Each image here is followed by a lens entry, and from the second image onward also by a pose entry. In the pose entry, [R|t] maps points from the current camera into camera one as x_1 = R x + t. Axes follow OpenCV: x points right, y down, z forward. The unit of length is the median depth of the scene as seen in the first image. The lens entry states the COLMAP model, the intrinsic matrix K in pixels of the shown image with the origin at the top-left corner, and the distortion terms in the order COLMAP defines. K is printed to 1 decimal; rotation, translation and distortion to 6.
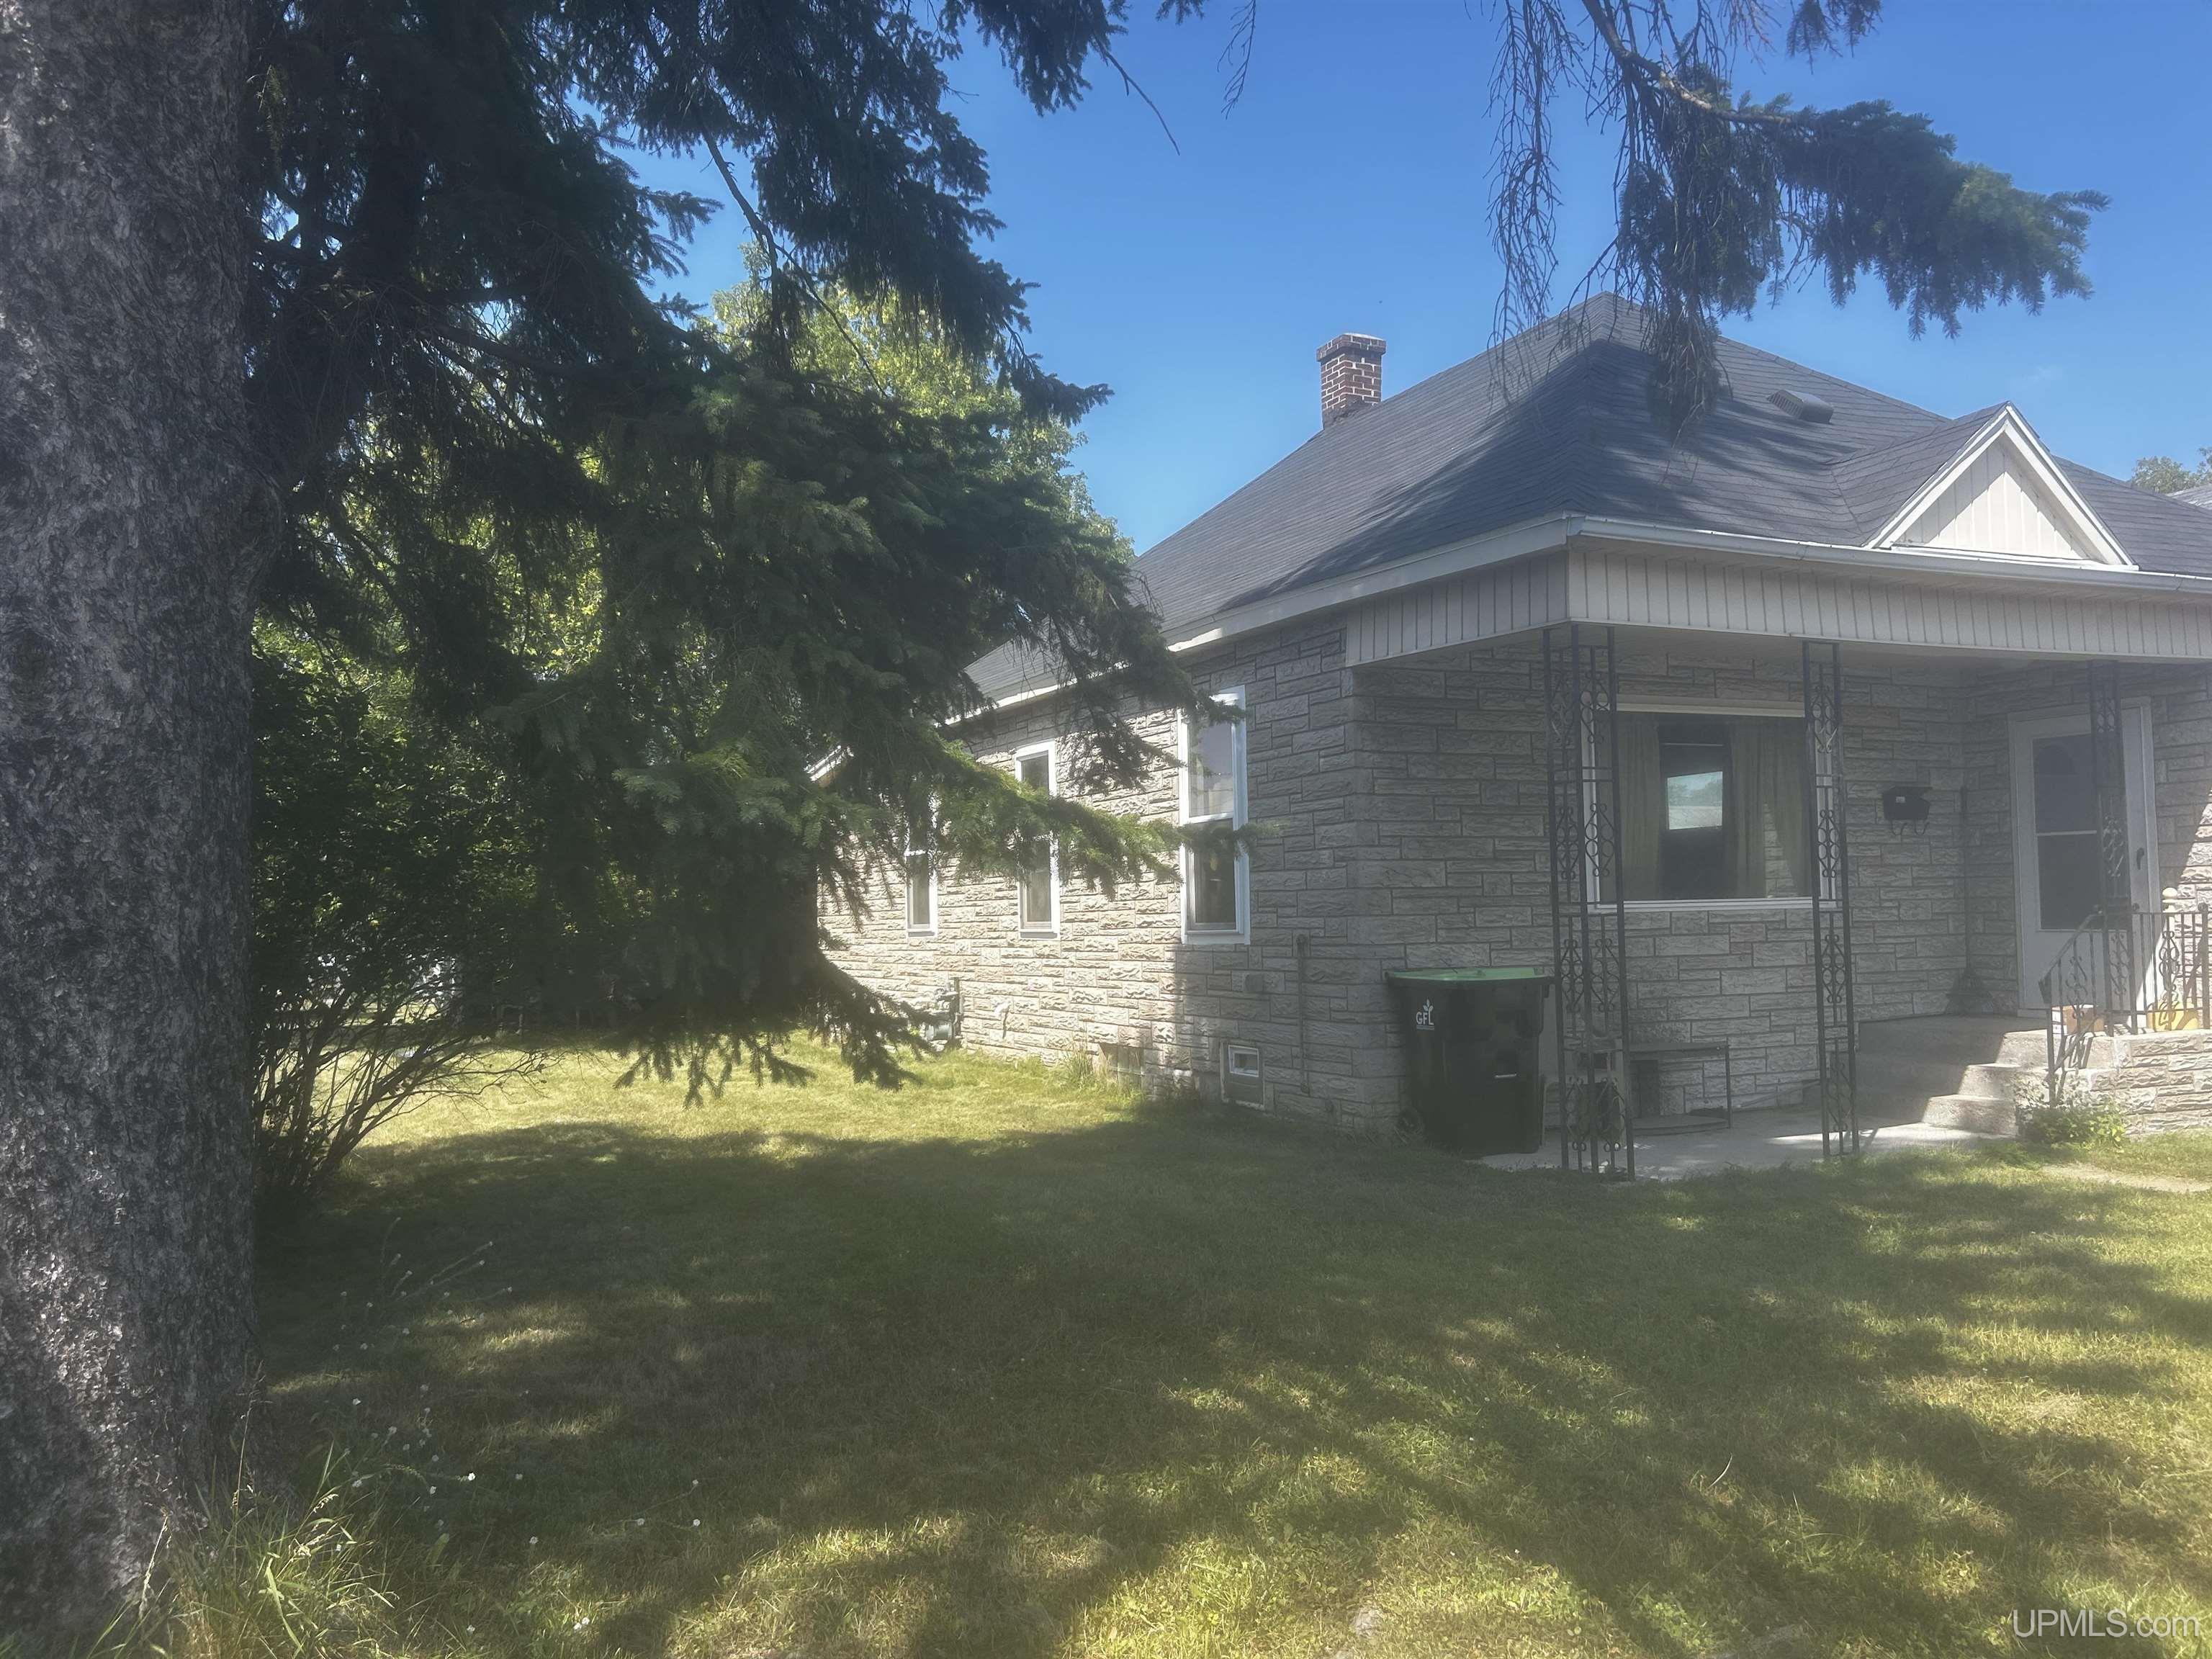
lens RADIAL K [[1686.4, 0, 1106.0], [0, 1686.4, 829.5], [0, 0, 1]] dist [0.007224, 0.003309]
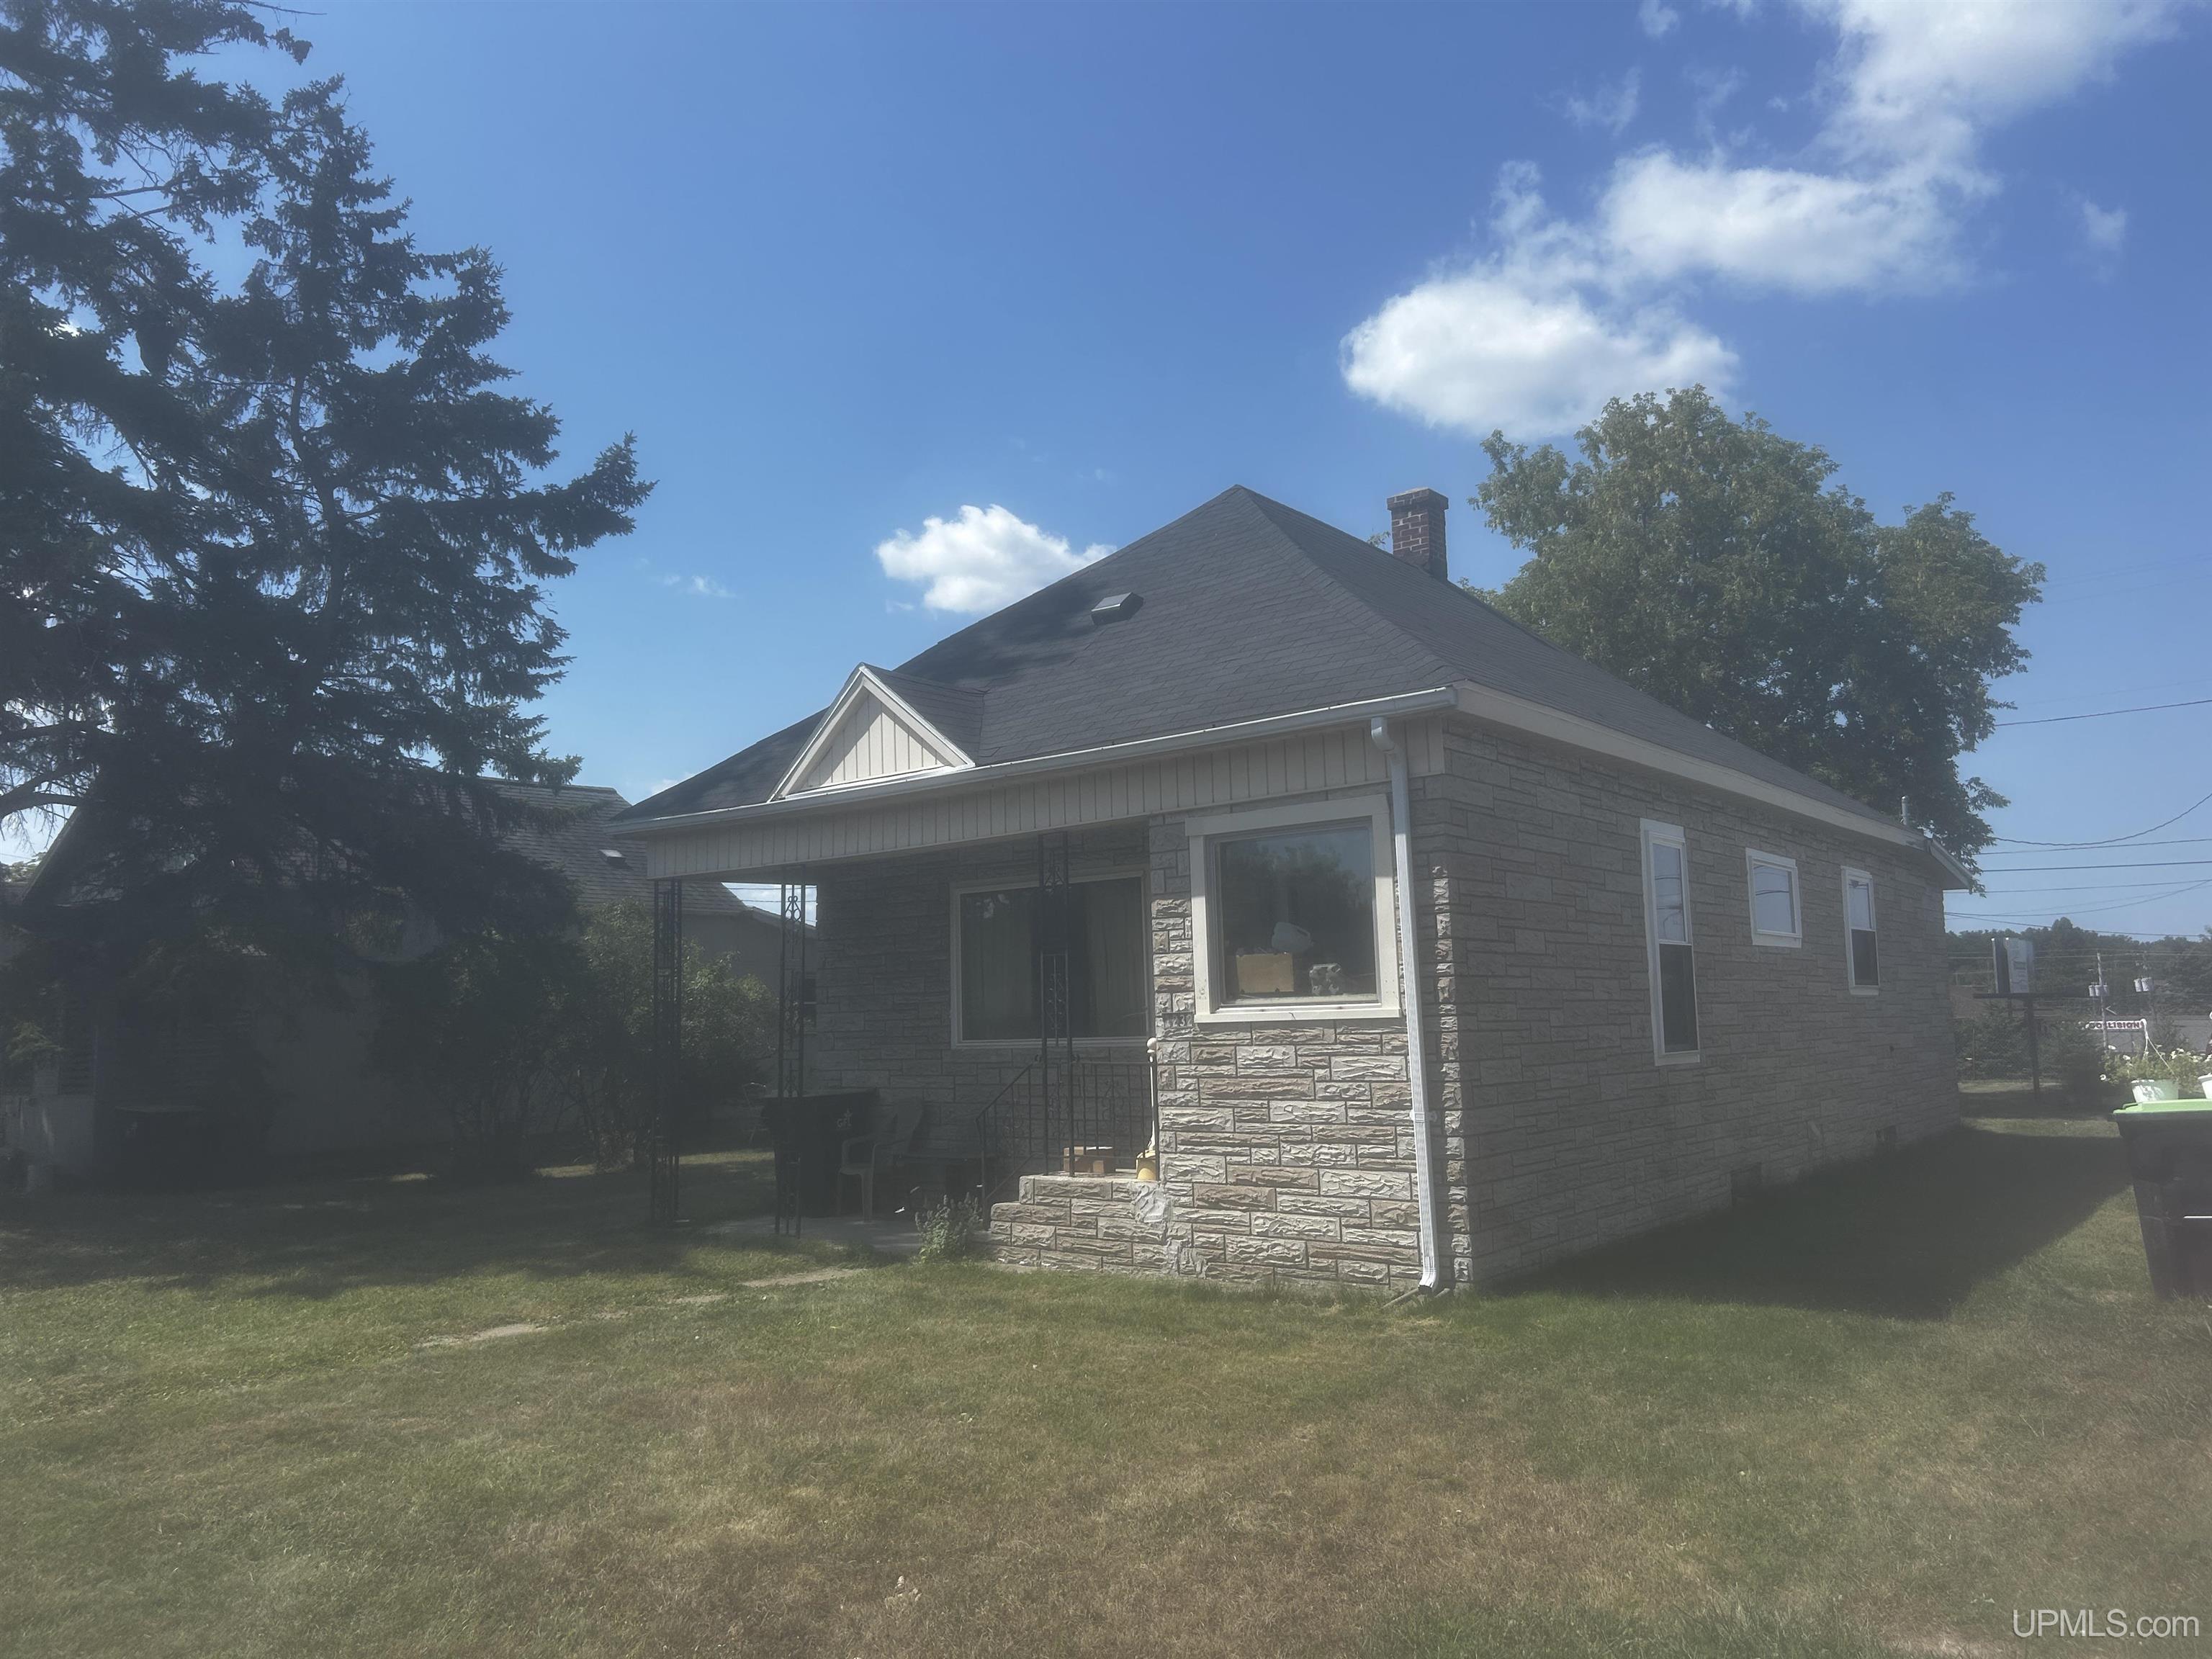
lens RADIAL K [[1651.9, 0, 1059.0], [0, 1651.9, 817.5], [0, 0, 1]] dist [0.123373, -0.002998]
pose [[0.418426, -0.100751, -0.902646, 1.553636], [0.059436, 0.994736, -0.083478, -0.018643], [0.906304, -0.018720, 0.422211, 0.536094]]
